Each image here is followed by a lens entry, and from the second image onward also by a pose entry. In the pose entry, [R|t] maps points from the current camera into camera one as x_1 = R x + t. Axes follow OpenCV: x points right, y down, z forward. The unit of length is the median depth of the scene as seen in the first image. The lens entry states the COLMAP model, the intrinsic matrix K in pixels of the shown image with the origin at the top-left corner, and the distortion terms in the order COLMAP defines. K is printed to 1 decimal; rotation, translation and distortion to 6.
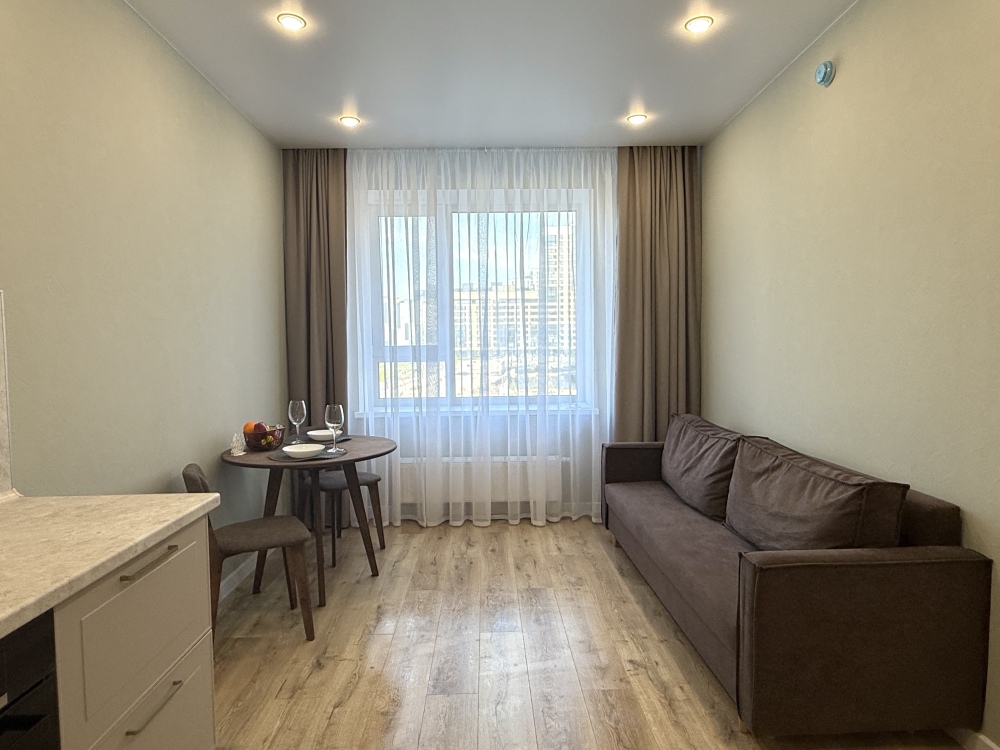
lens RADIAL K [[582.1, 0, 500.0], [0, 582.1, 375.0], [0, 0, 1]] dist [-0.001137, -0.002096]
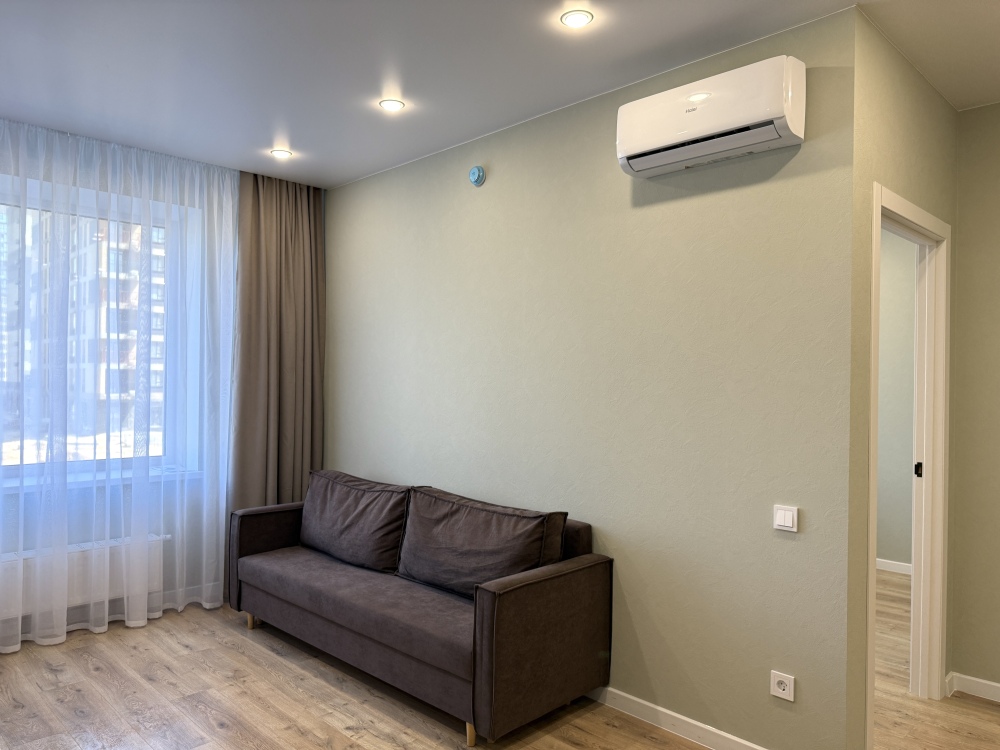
lens RADIAL K [[714.4, 0, 500.0], [0, 714.4, 375.0], [0, 0, 1]] dist [0.056244, -0.065465]
pose [[0.725316, 0.025938, 0.687928, -0.316766], [0.013795, 0.998542, -0.052195, -0.024949], [-0.688278, 0.047348, 0.723900, -0.060346]]
